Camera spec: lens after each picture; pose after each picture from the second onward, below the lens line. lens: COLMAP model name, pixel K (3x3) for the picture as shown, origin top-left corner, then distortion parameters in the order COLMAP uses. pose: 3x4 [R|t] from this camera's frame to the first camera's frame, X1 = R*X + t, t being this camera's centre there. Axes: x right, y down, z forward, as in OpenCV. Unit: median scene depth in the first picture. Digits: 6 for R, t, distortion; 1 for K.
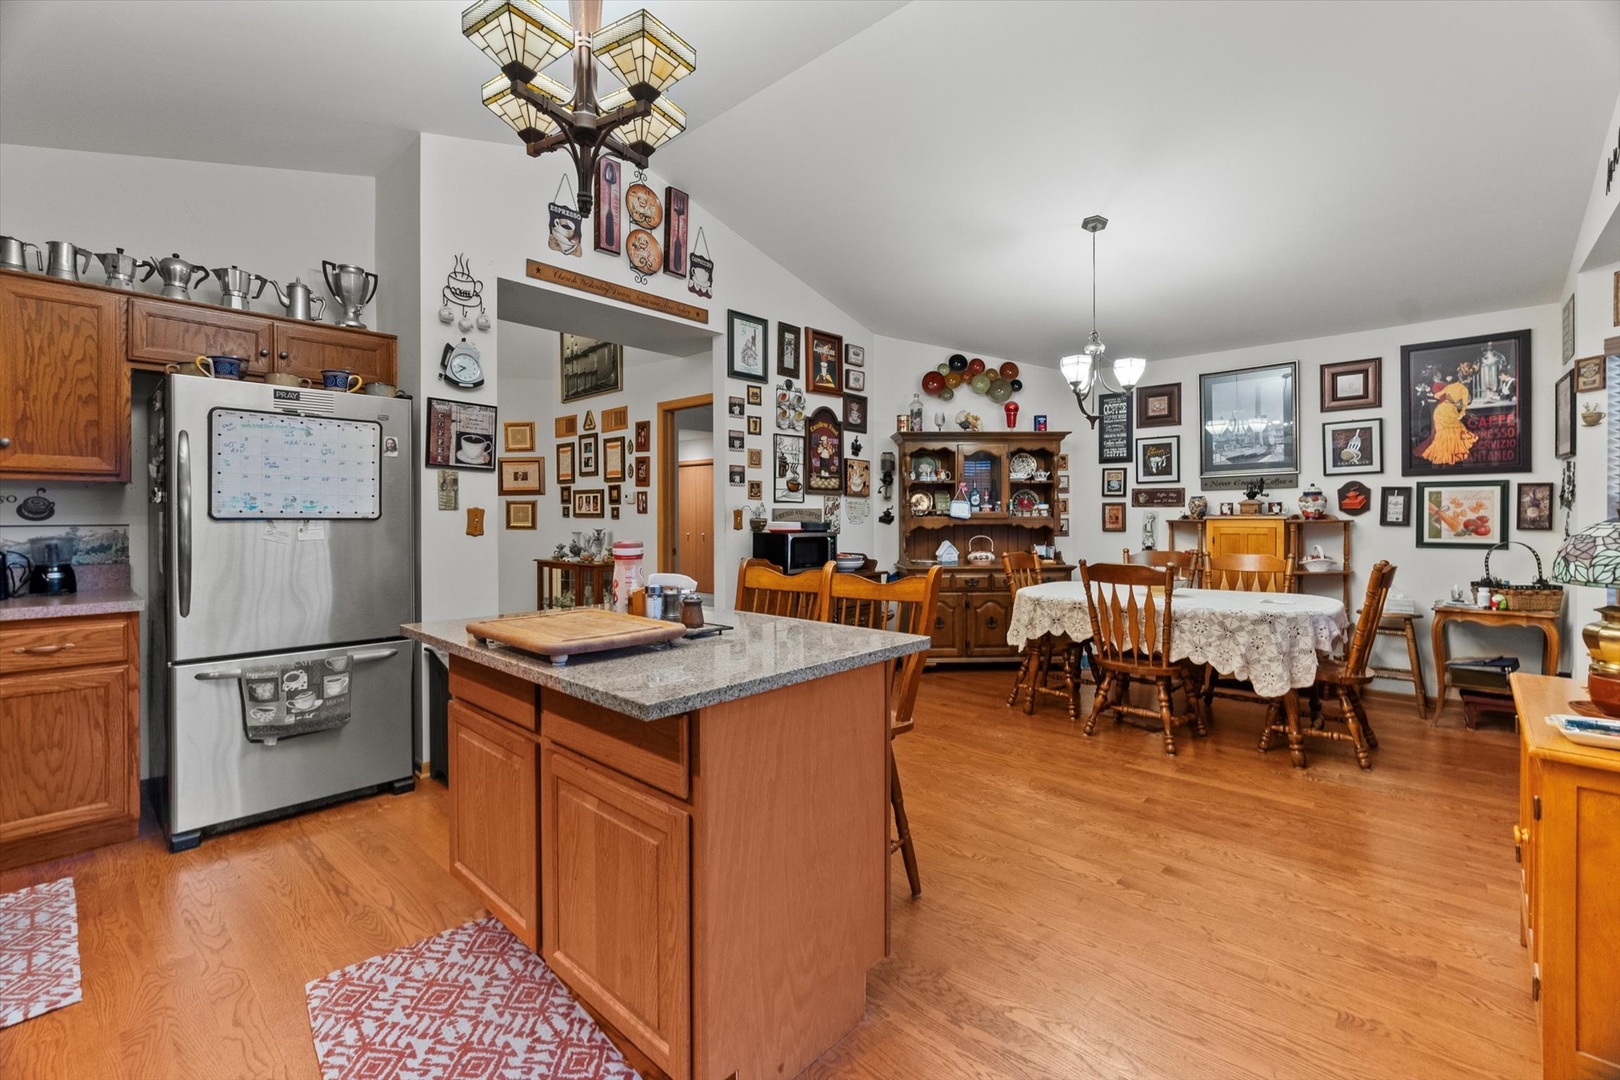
lens RADIAL K [[702.5, 0, 812.6], [0, 702.5, 520.8], [0, 0, 1]] dist [-0.001582, 0.000134]
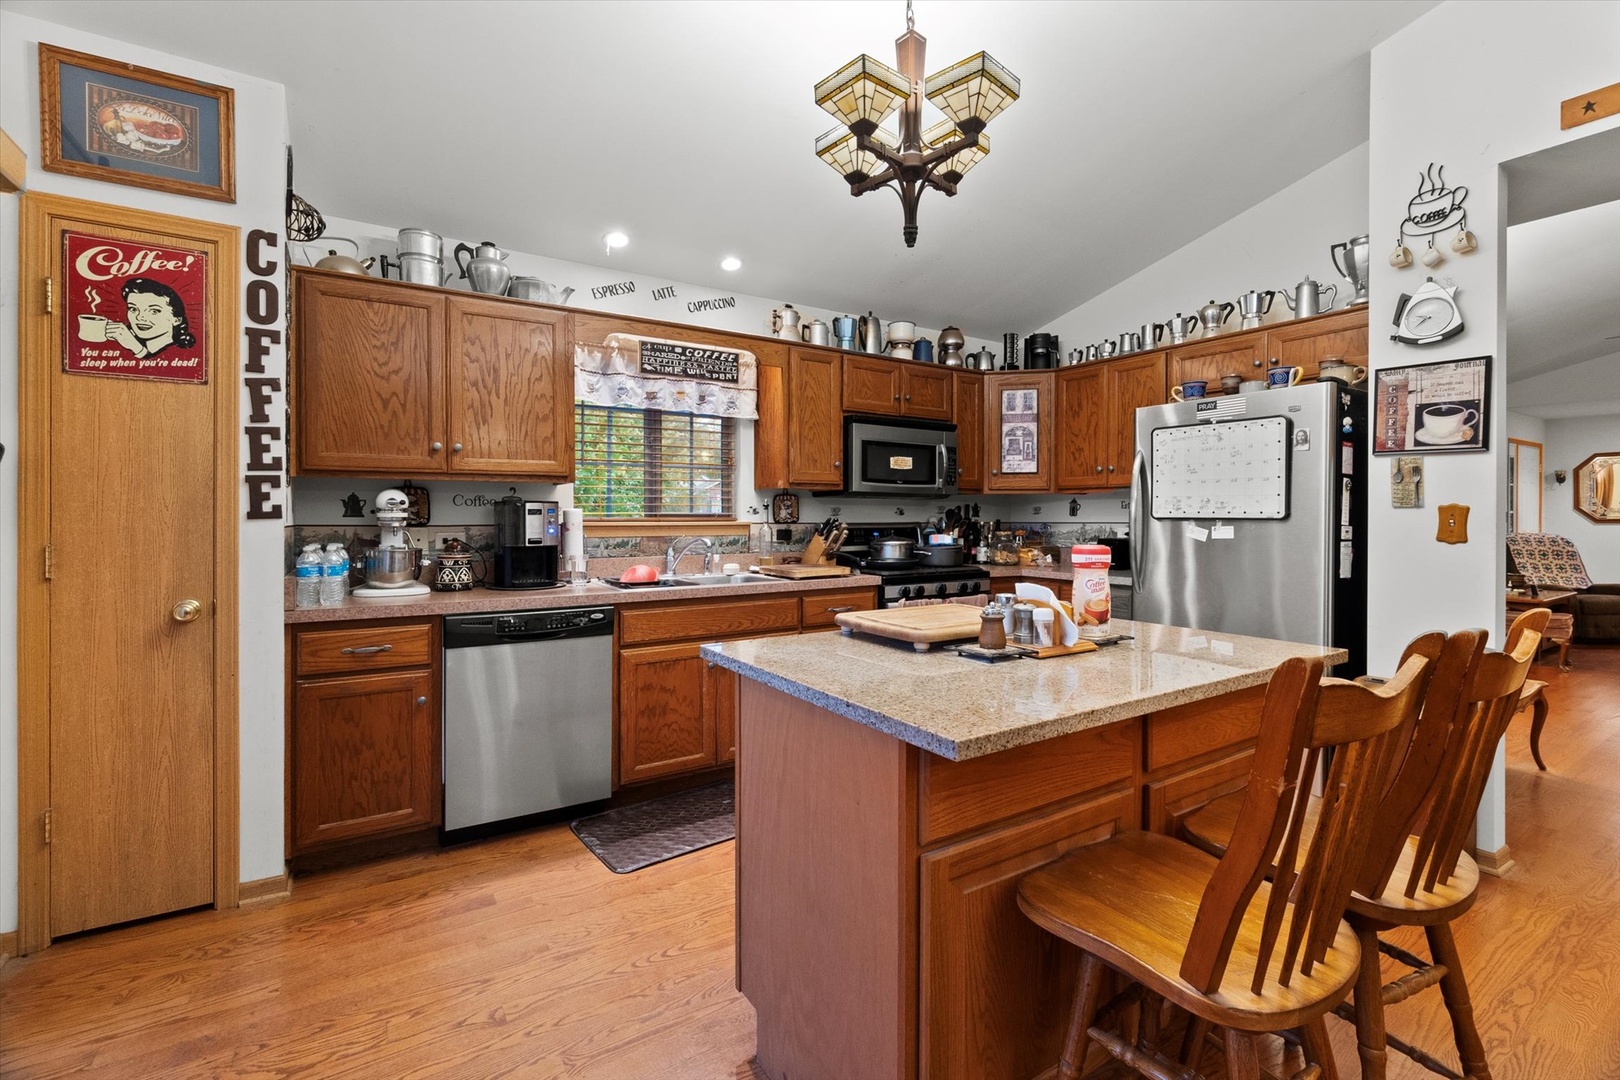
lens RADIAL K [[702.5, 0, 812.6], [0, 702.5, 520.8], [0, 0, 1]] dist [-0.001582, 0.000134]
pose [[-0.243792, 0.005768, -0.969810, 0.392227], [-0.005548, 0.999958, 0.007342, -0.003459], [0.969812, 0.007171, -0.243749, 0.556557]]
